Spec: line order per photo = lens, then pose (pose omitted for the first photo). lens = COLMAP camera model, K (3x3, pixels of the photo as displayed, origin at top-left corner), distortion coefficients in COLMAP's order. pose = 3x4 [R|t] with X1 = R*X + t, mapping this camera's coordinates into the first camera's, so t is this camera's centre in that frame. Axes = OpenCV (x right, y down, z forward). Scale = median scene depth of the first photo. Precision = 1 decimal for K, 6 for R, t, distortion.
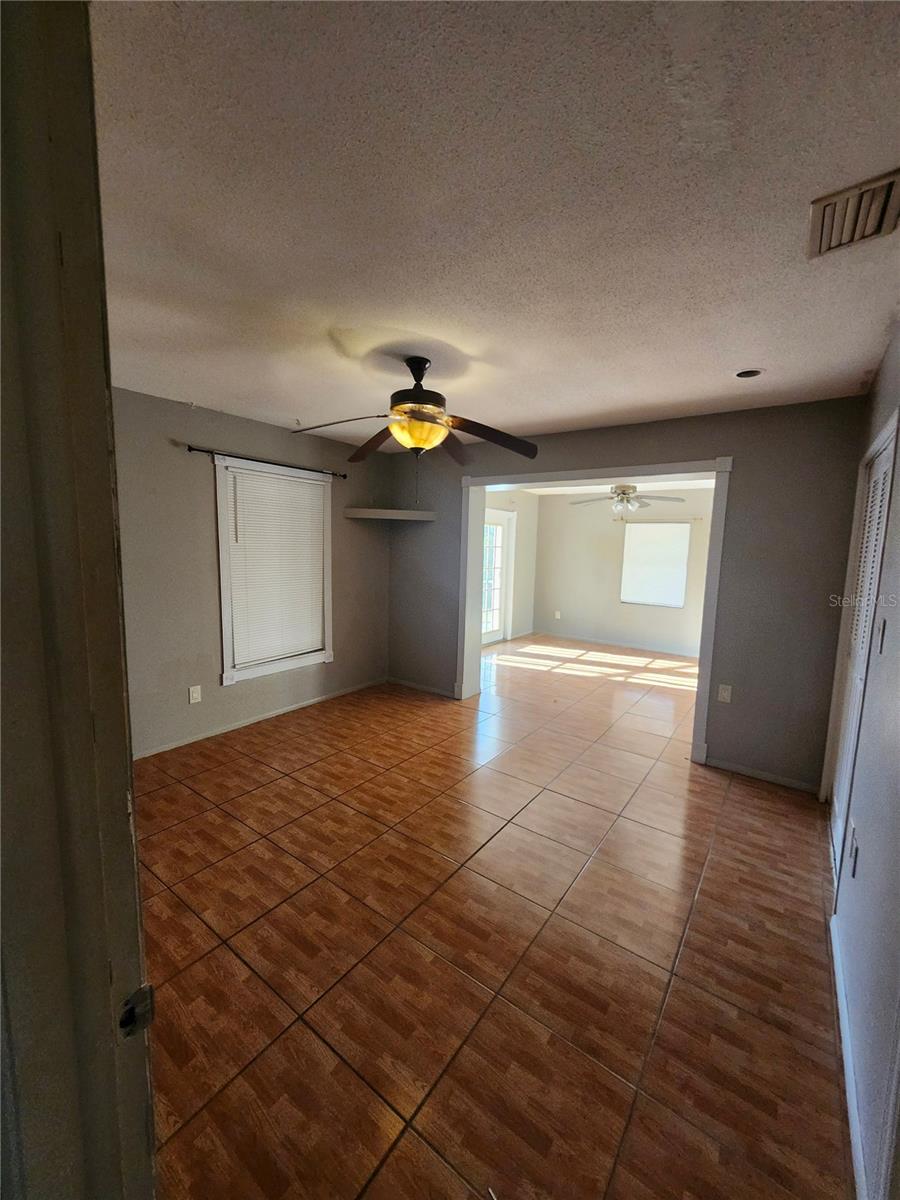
lens RADIAL K [[470.0, 0, 445.5], [0, 470.0, 600.4], [0, 0, 1]] dist [0.001026, 0.000041]
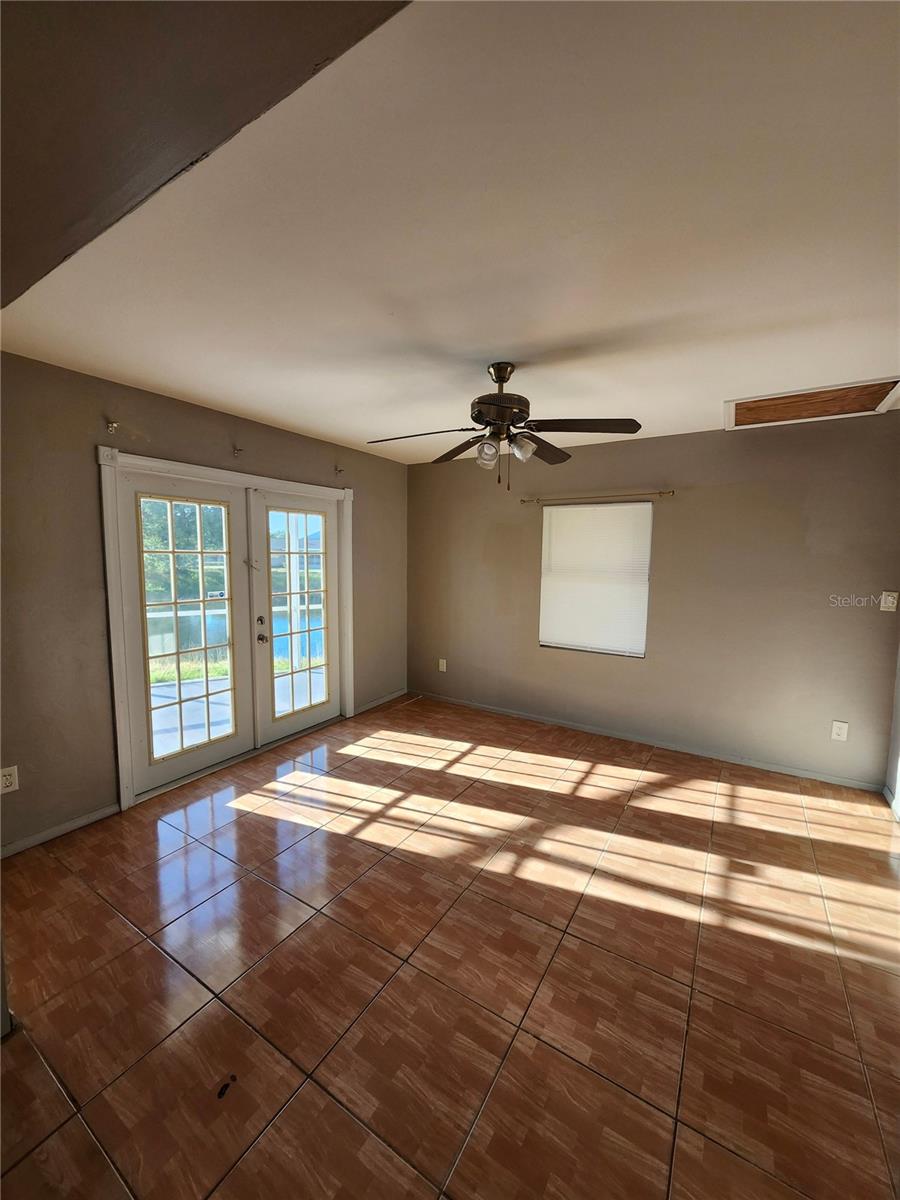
lens RADIAL K [[470.0, 0, 445.5], [0, 470.0, 600.4], [0, 0, 1]] dist [0.001026, 0.000041]
pose [[0.997901, -0.029841, 0.057473, 0.229617], [0.030848, 0.999384, -0.016719, -0.044667], [-0.056939, 0.018457, 0.998207, 0.443107]]
